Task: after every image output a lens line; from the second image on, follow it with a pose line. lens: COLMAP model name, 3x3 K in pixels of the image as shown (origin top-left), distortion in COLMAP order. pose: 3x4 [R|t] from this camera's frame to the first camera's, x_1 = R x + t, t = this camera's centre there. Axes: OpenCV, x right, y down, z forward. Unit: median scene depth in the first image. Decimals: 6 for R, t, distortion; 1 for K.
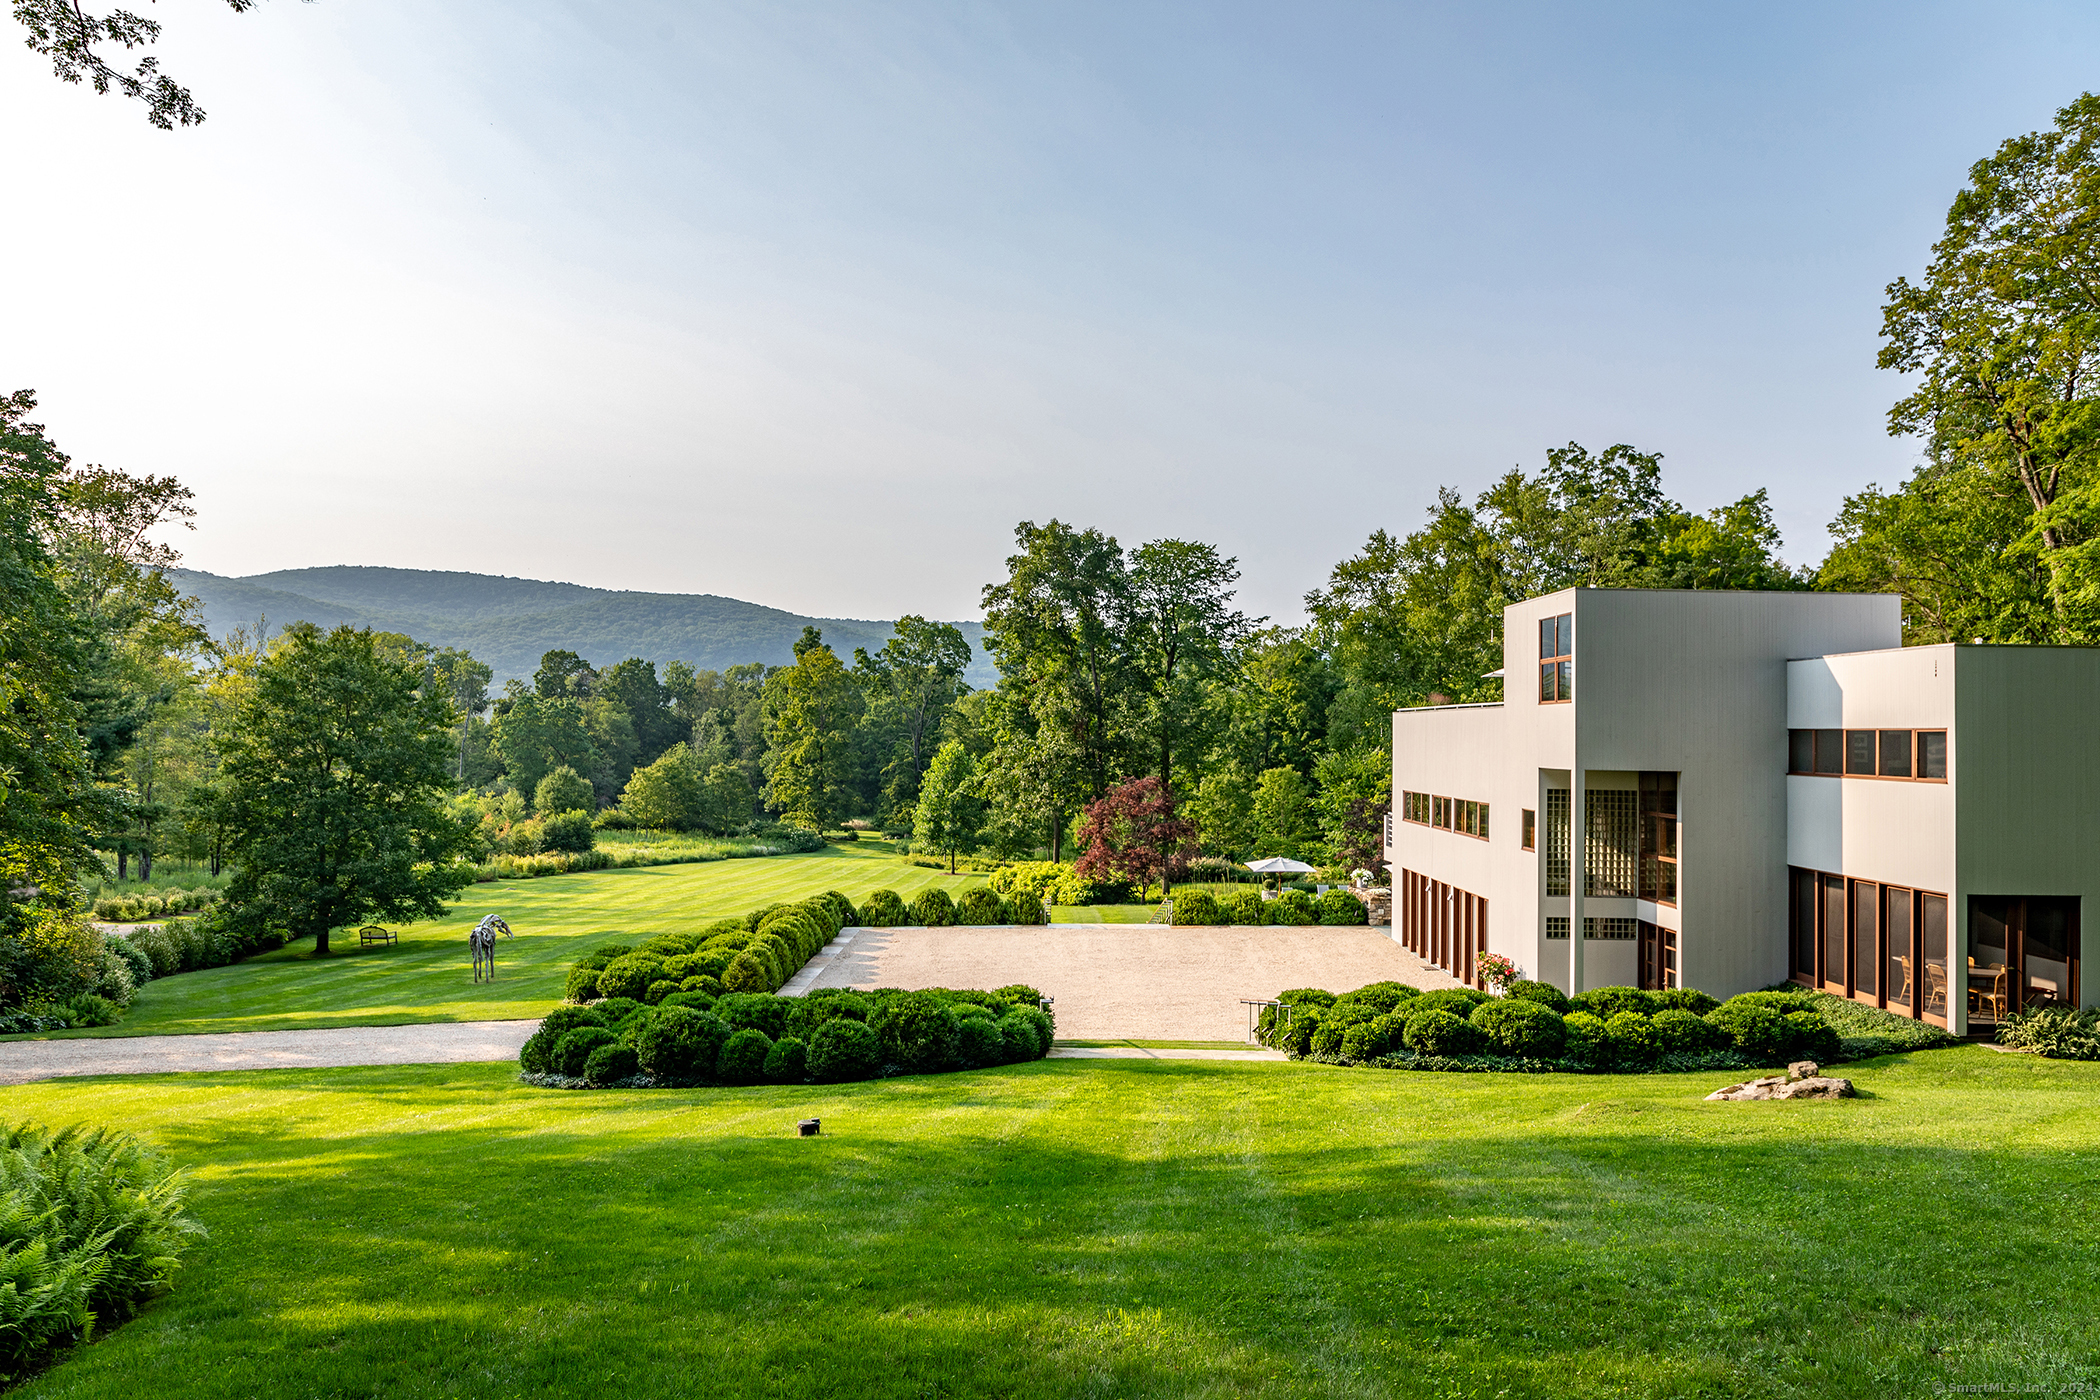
lens RADIAL K [[1396.1, 0, 1041.9], [0, 1396.1, 690.7], [0, 0, 1]] dist [-0.006129, -0.015983]
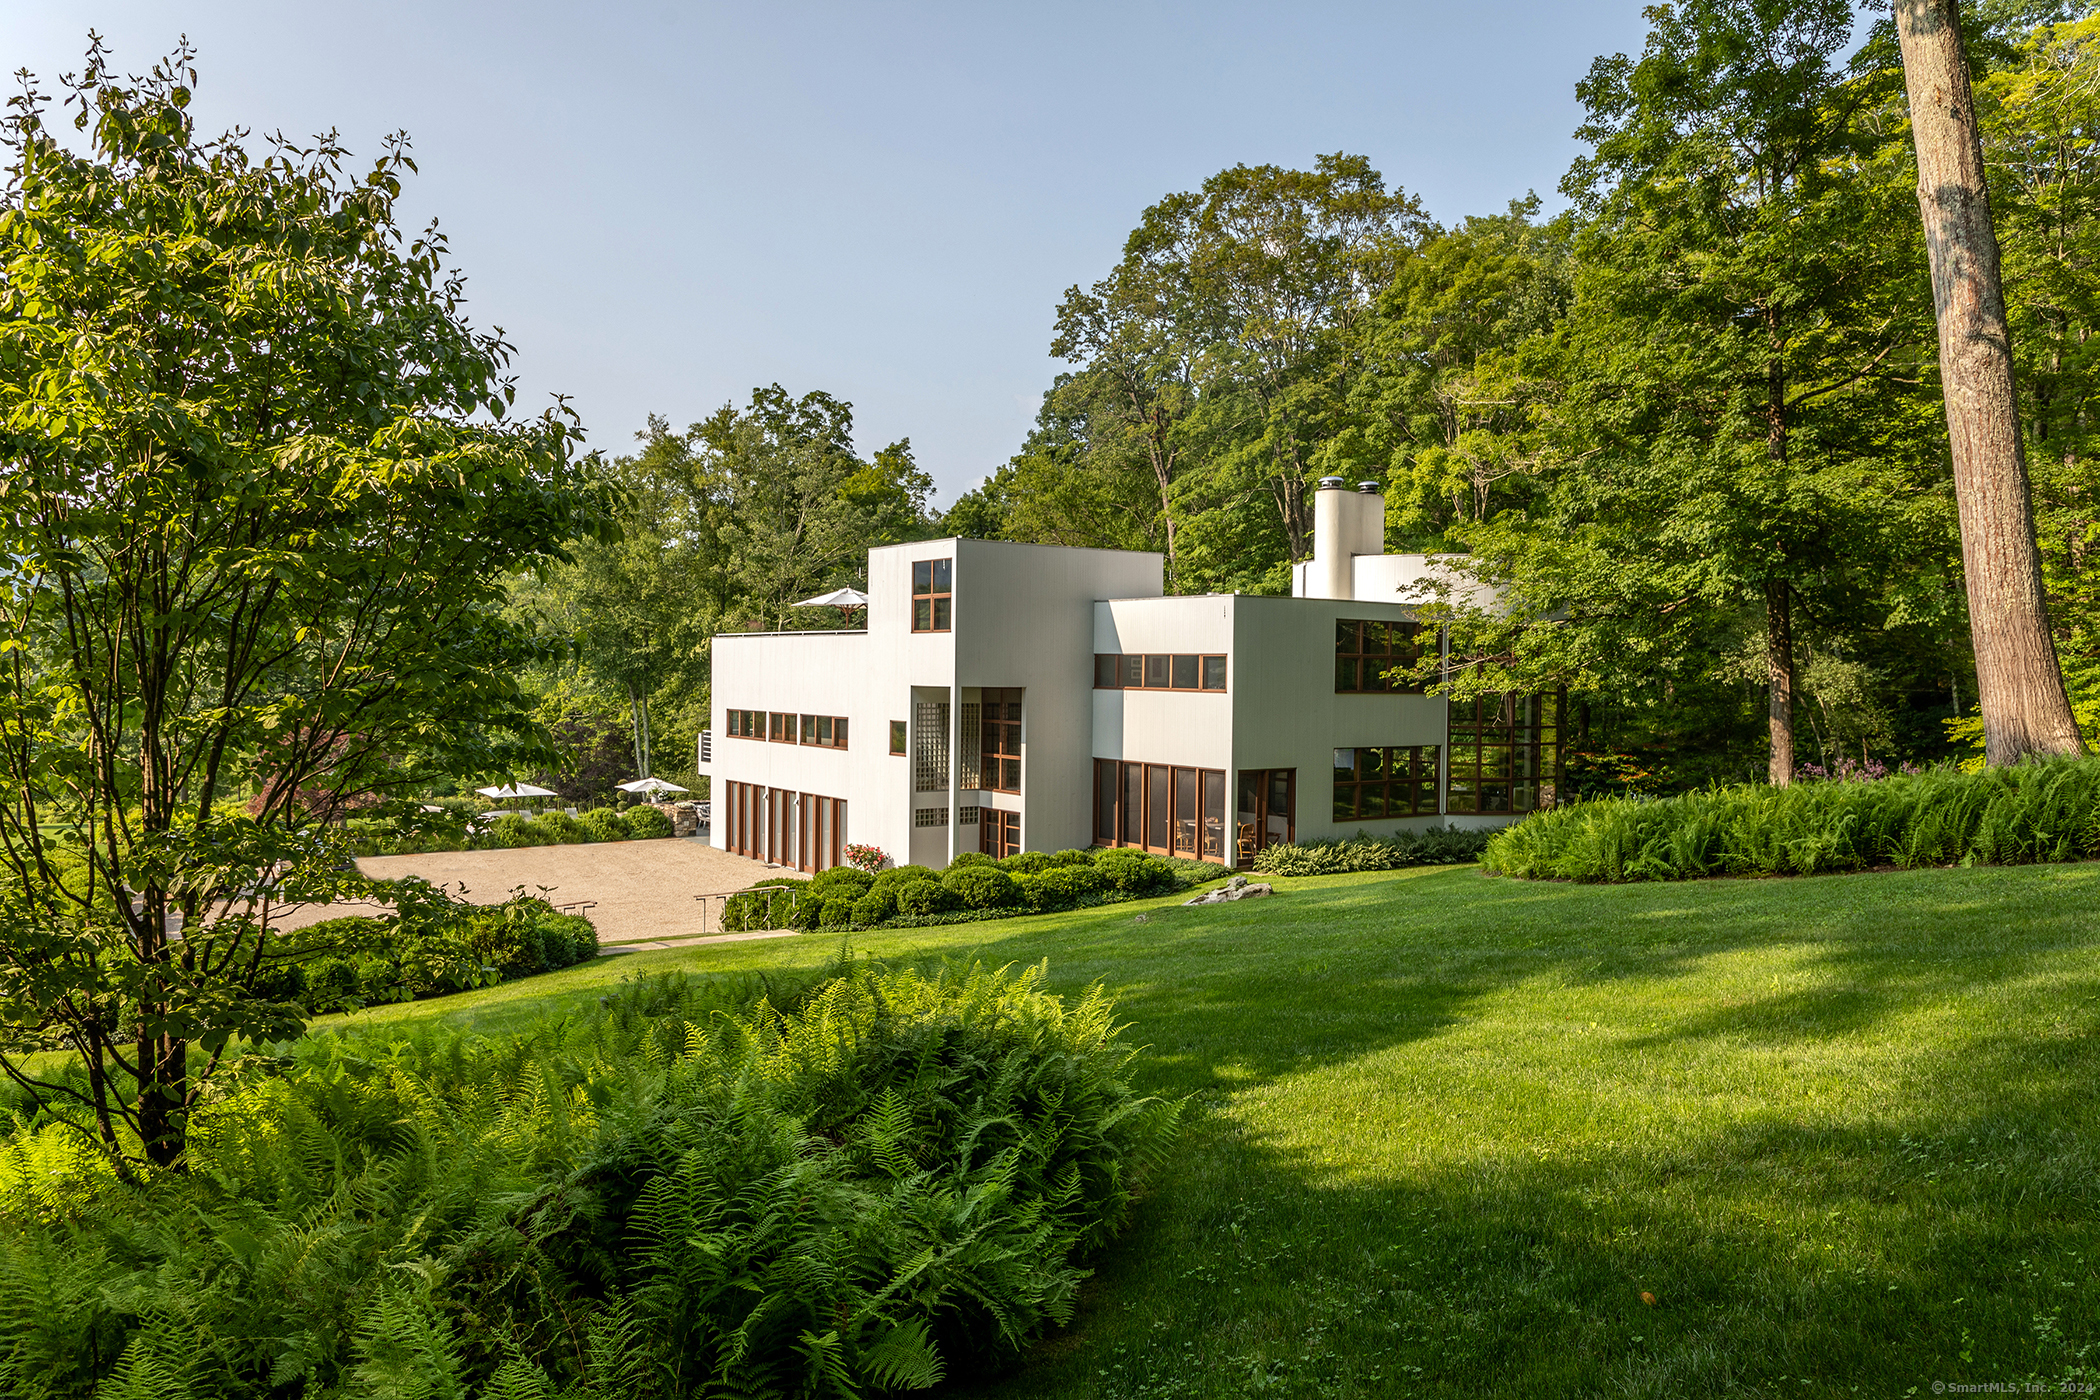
lens RADIAL K [[1396.1, 0, 1044.4], [0, 1396.1, 702.8], [0, 0, 1]] dist [-0.006129, -0.015983]
pose [[0.829214, -0.017614, 0.558654, -0.205927], [-0.018092, 0.998134, 0.058324, -0.002106], [-0.558639, -0.058471, 0.827347, -0.053306]]
